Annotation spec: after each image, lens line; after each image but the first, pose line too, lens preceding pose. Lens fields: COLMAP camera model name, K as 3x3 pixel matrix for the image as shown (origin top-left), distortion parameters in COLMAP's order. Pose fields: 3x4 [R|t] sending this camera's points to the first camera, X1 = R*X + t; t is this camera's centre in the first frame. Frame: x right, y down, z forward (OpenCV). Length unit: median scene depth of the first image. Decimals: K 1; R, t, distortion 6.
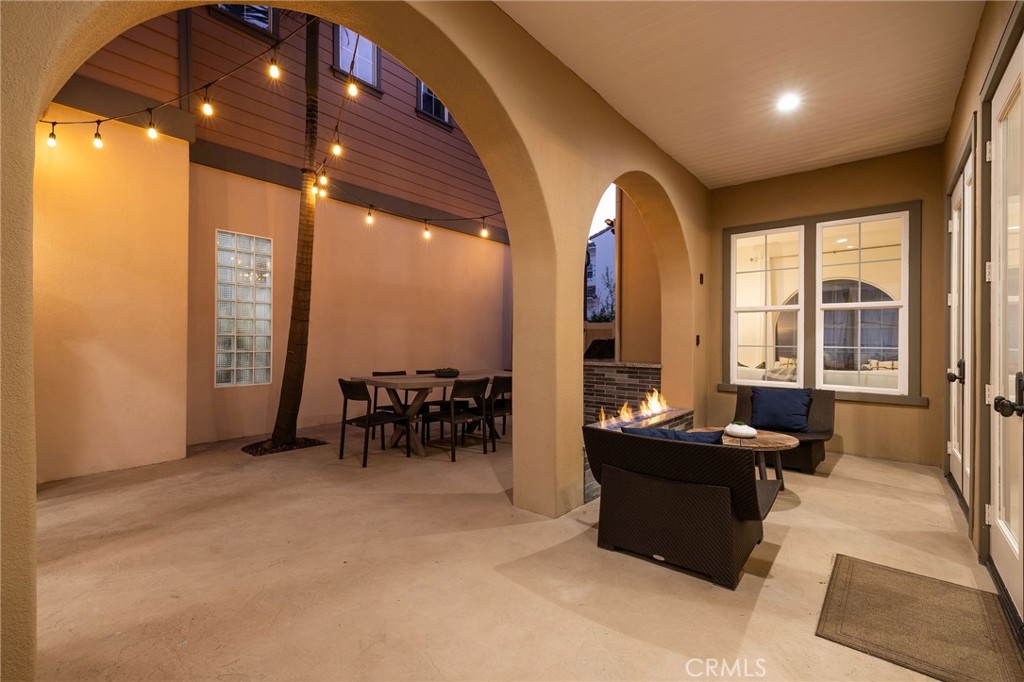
lens RADIAL K [[438.8, 0, 501.7], [0, 438.8, 338.7], [0, 0, 1]] dist [0.001770, 0.000146]
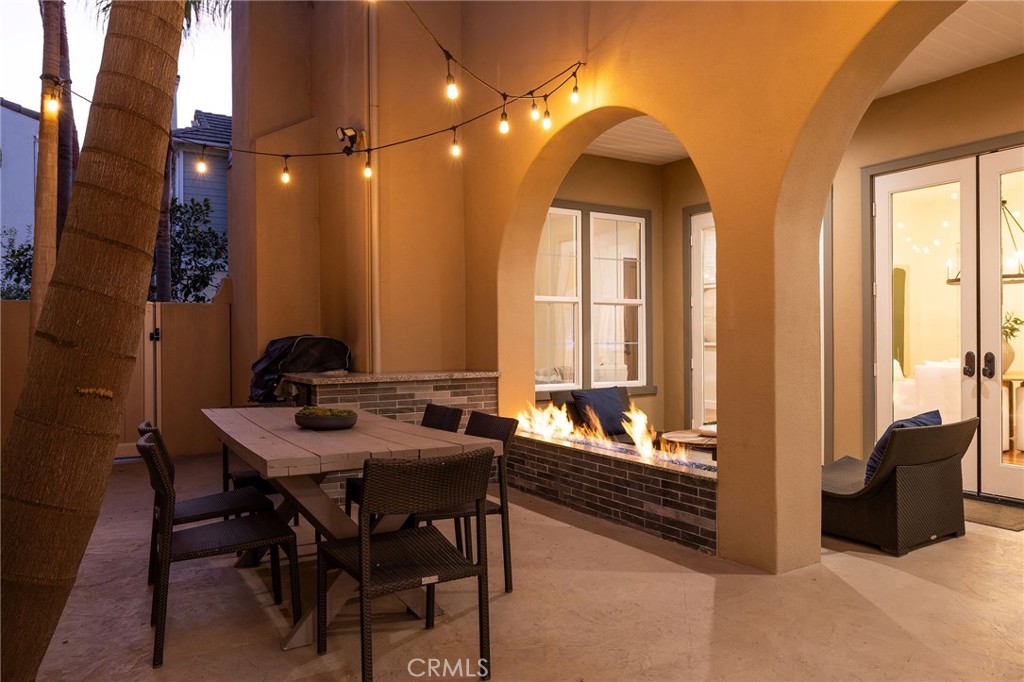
lens RADIAL K [[697.9, 0, 512.0], [0, 697.9, 341.0], [0, 0, 1]] dist [-0.000281, 0.001536]
pose [[0.310191, -0.009203, 0.950630, -0.797907], [0.002970, 0.999958, 0.008711, 0.000127], [-0.950670, 0.000121, 0.310205, 0.731932]]
